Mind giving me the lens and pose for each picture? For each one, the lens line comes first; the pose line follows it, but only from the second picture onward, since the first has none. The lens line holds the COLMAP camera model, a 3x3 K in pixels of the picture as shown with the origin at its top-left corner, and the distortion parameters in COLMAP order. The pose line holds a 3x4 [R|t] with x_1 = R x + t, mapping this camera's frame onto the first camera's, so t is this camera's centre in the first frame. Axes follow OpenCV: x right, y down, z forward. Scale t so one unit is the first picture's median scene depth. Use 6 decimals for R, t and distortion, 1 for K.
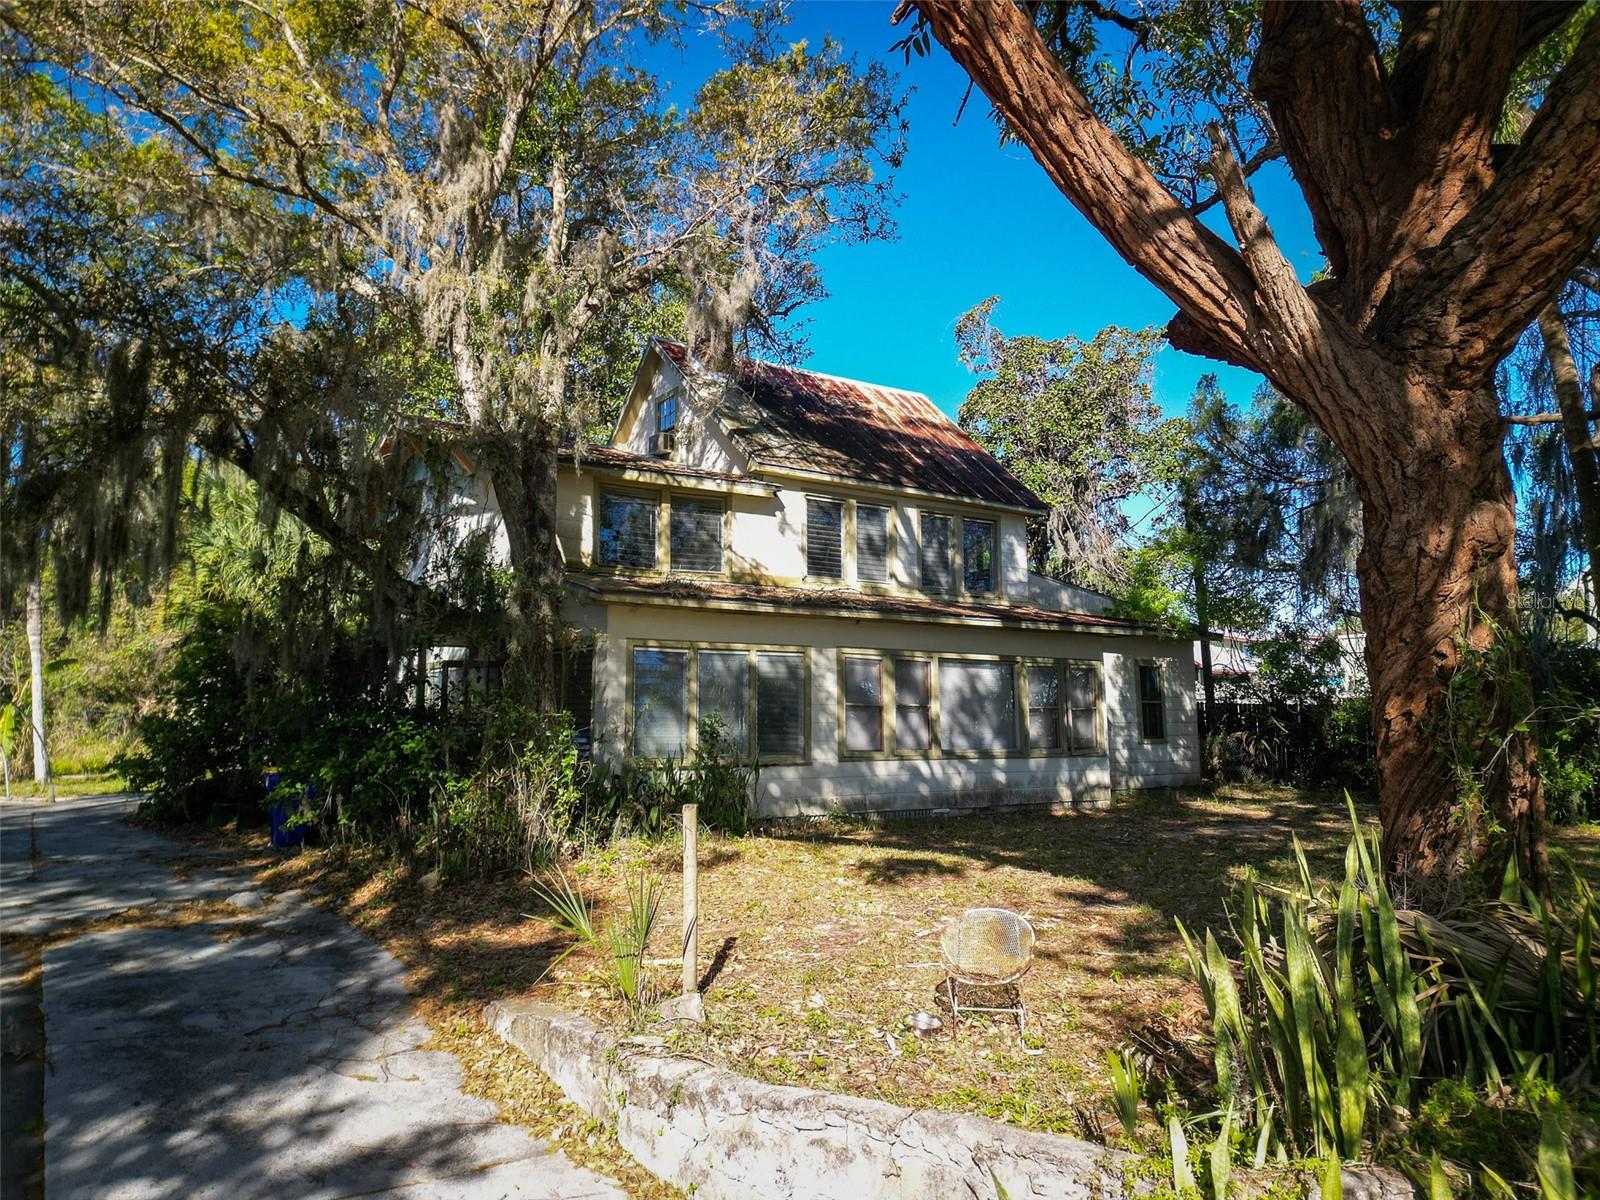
lens RADIAL K [[1119.1, 0, 792.7], [0, 1119.1, 615.6], [0, 0, 1]] dist [0.109234, -0.127128]
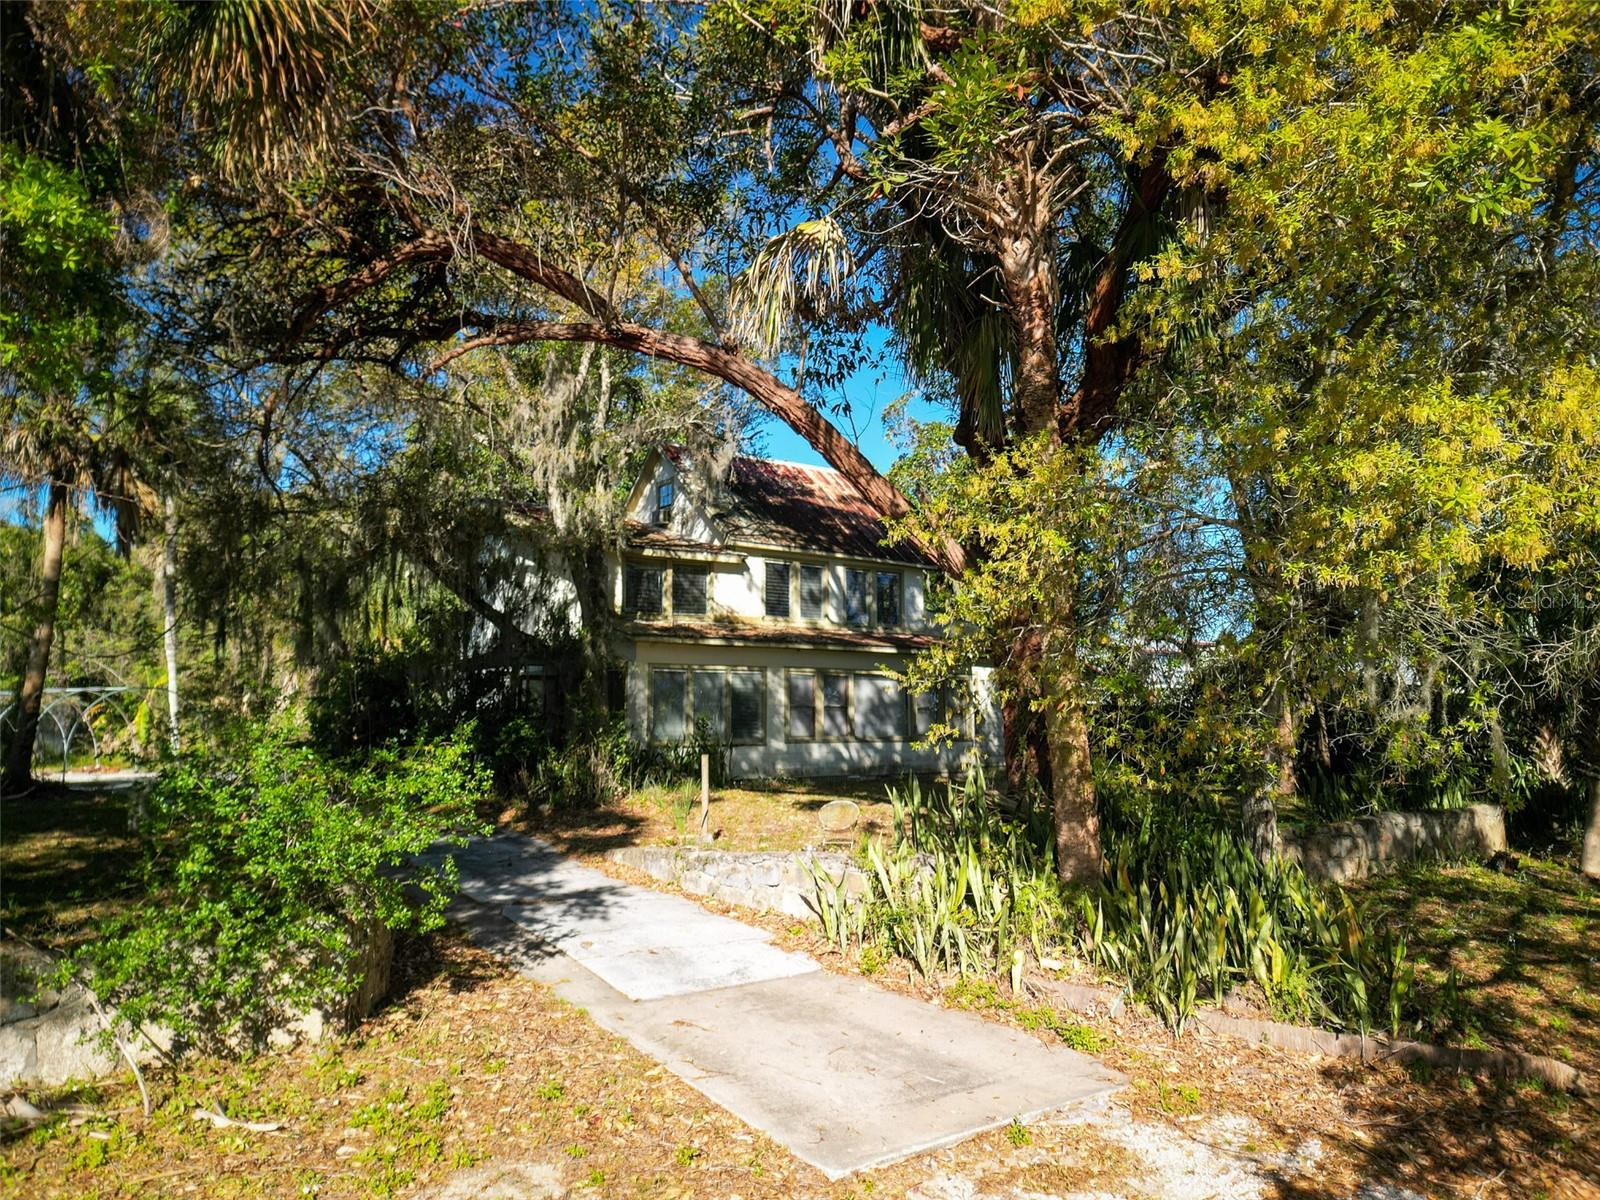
lens RADIAL K [[1139.9, 0, 800.0], [0, 1139.9, 600.0], [0, 0, 1]] dist [0.047219, -0.042004]
pose [[0.999360, 0.004448, 0.035482, 0.004680], [-0.004082, 0.999938, -0.010369, -0.044006], [-0.035526, 0.010218, 0.999317, -0.479230]]
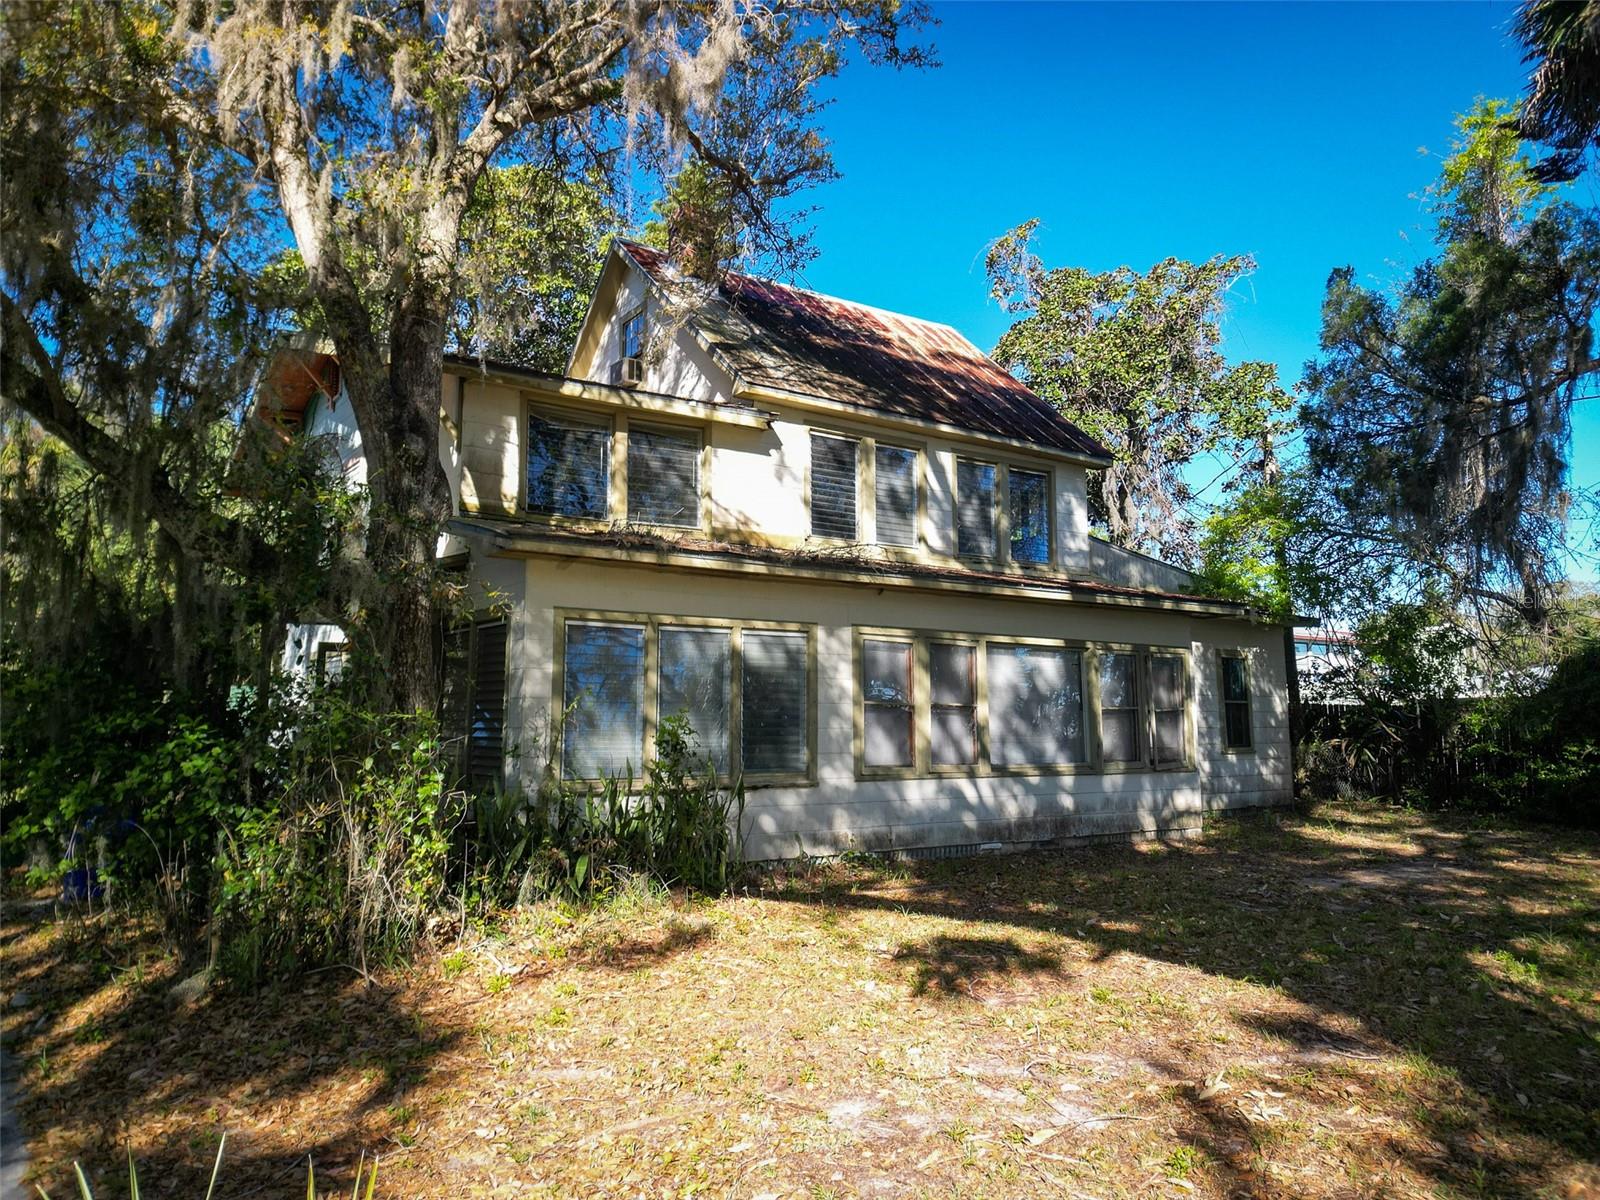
lens RADIAL K [[1139.9, 0, 800.0], [0, 1139.9, 600.0], [0, 0, 1]] dist [0.047219, -0.042004]
pose [[0.999979, 0.001647, 0.006314, 0.000140], [-0.001545, 0.999869, -0.016126, 0.021902], [-0.006340, 0.016116, 0.999850, 0.235583]]
